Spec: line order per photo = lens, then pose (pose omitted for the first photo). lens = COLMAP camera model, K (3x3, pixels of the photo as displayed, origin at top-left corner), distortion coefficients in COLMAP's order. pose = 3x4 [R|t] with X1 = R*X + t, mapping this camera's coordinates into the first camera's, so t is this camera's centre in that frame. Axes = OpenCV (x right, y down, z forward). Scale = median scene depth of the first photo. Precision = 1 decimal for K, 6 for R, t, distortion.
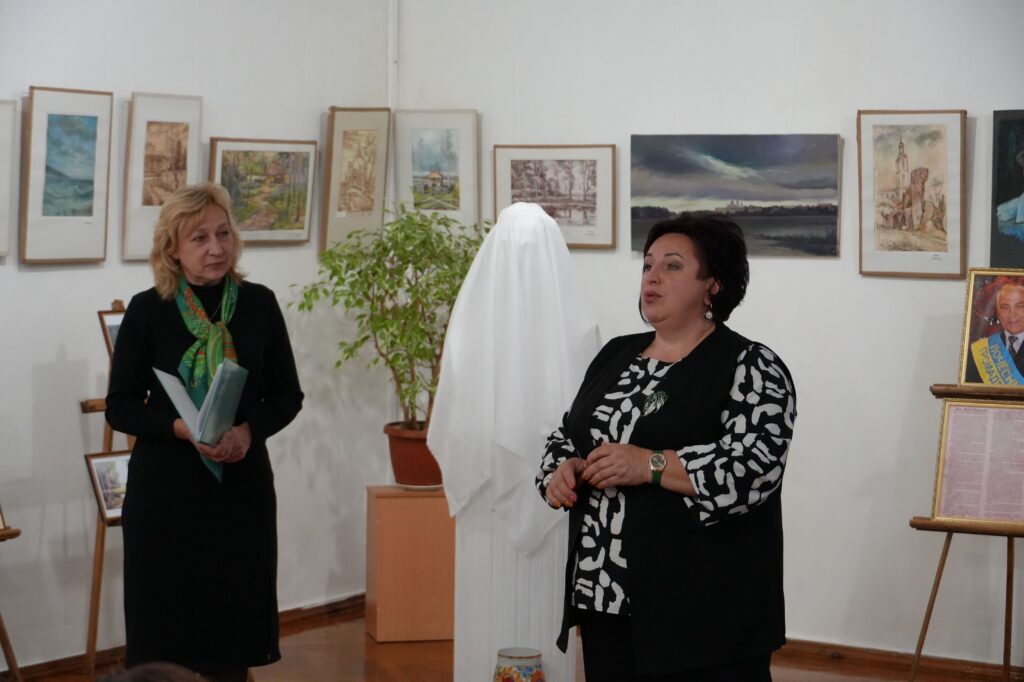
lens RADIAL K [[2244.0, 0, 512.2], [0, 2244.0, 338.7], [0, 0, 1]] dist [0.004139, 0.000000]
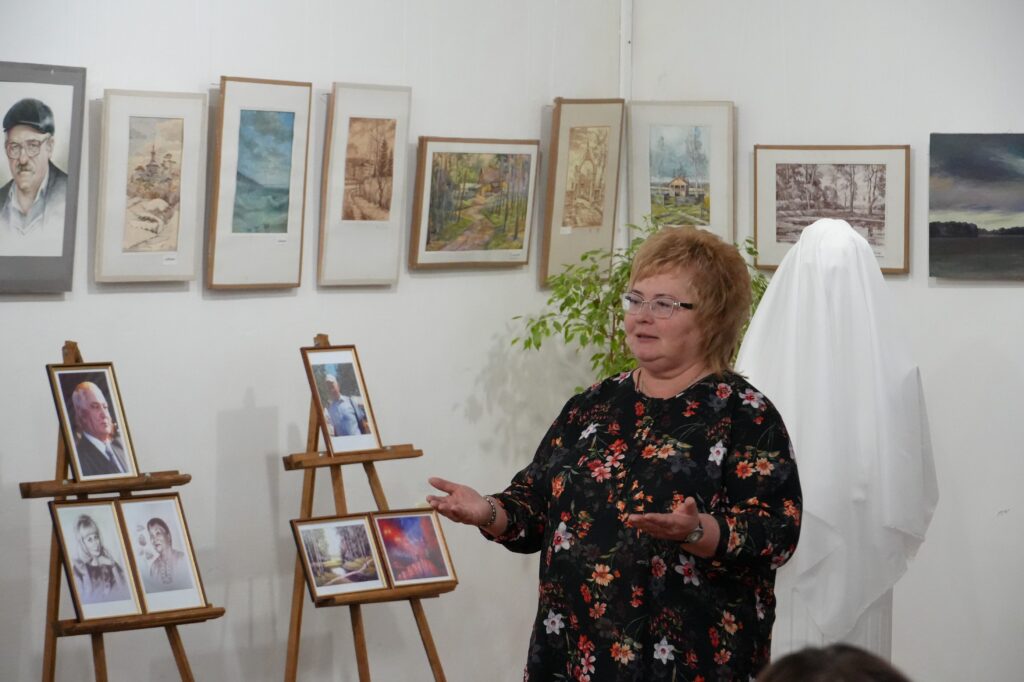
lens RADIAL K [[3017.8, 0, 511.7], [0, 3017.8, 341.8], [0, 0, 1]] dist [0.020629, 0.000000]
pose [[0.998895, 0.004632, -0.046759, -0.047726], [-0.005411, 0.999848, -0.016553, 0.003126], [0.046675, 0.016788, 0.998769, -0.095128]]
